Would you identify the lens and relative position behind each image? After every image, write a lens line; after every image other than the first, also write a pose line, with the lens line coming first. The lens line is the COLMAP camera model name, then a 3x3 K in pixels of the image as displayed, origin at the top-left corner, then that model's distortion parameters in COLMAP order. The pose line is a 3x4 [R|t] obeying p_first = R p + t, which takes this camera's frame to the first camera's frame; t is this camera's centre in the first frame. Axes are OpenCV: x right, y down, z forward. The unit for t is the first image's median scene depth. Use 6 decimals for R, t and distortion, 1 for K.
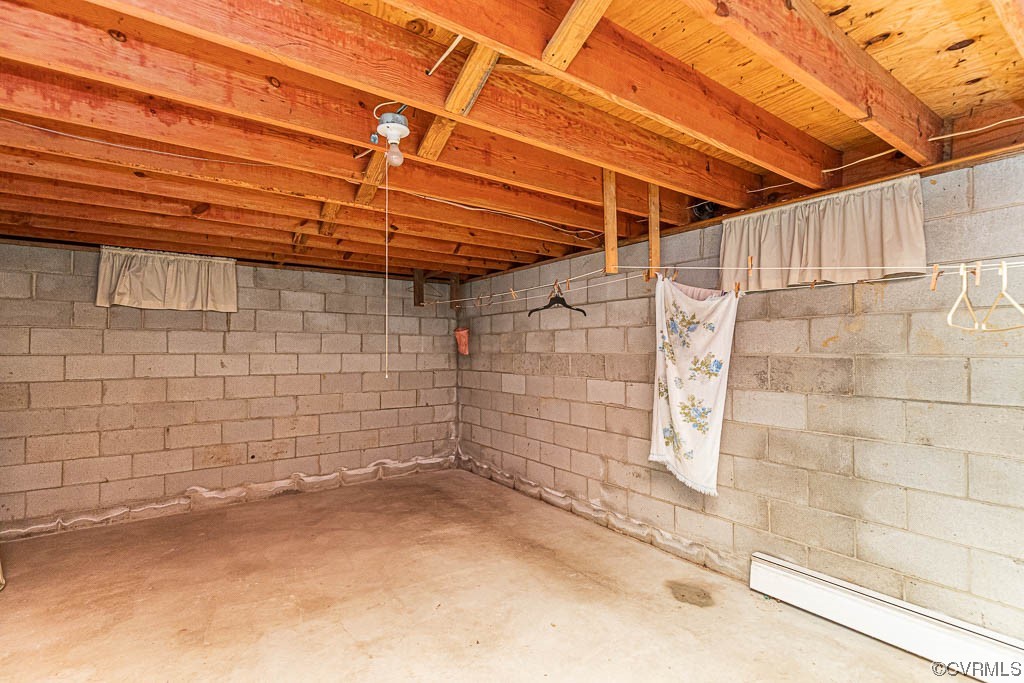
lens RADIAL K [[471.5, 0, 506.5], [0, 471.5, 345.4], [0, 0, 1]] dist [0.009962, -0.002984]
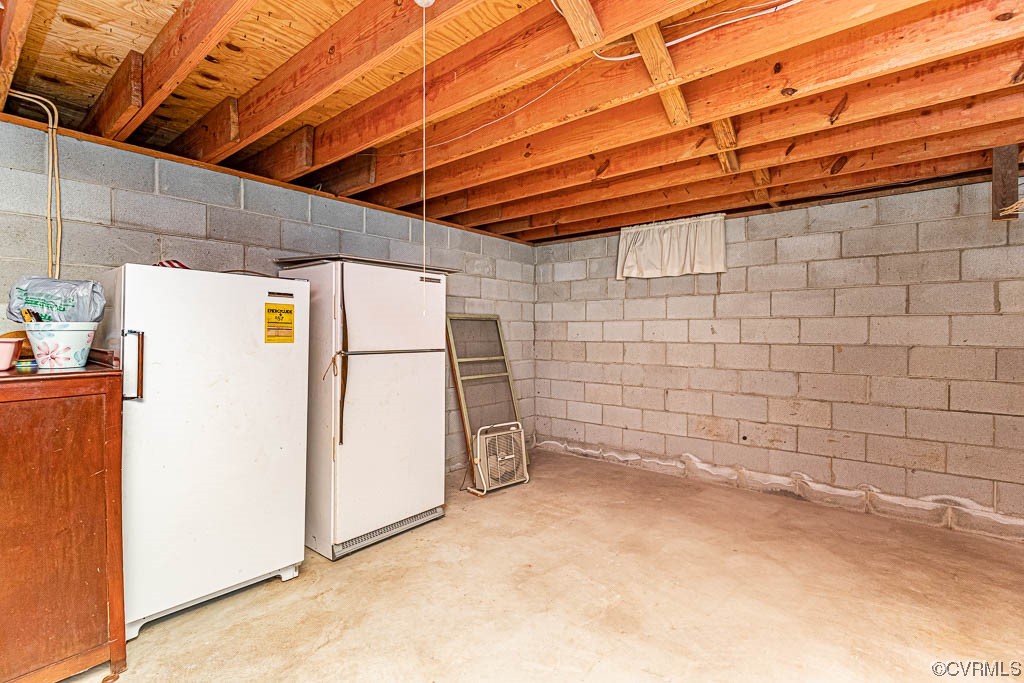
lens RADIAL K [[471.5, 0, 509.6], [0, 471.5, 334.2], [0, 0, 1]] dist [0.009962, -0.002984]
pose [[0.271786, 0.007247, -0.962330, 0.184556], [0.007830, 0.999922, 0.009741, 0.036501], [0.962326, -0.010183, 0.271708, 0.372882]]
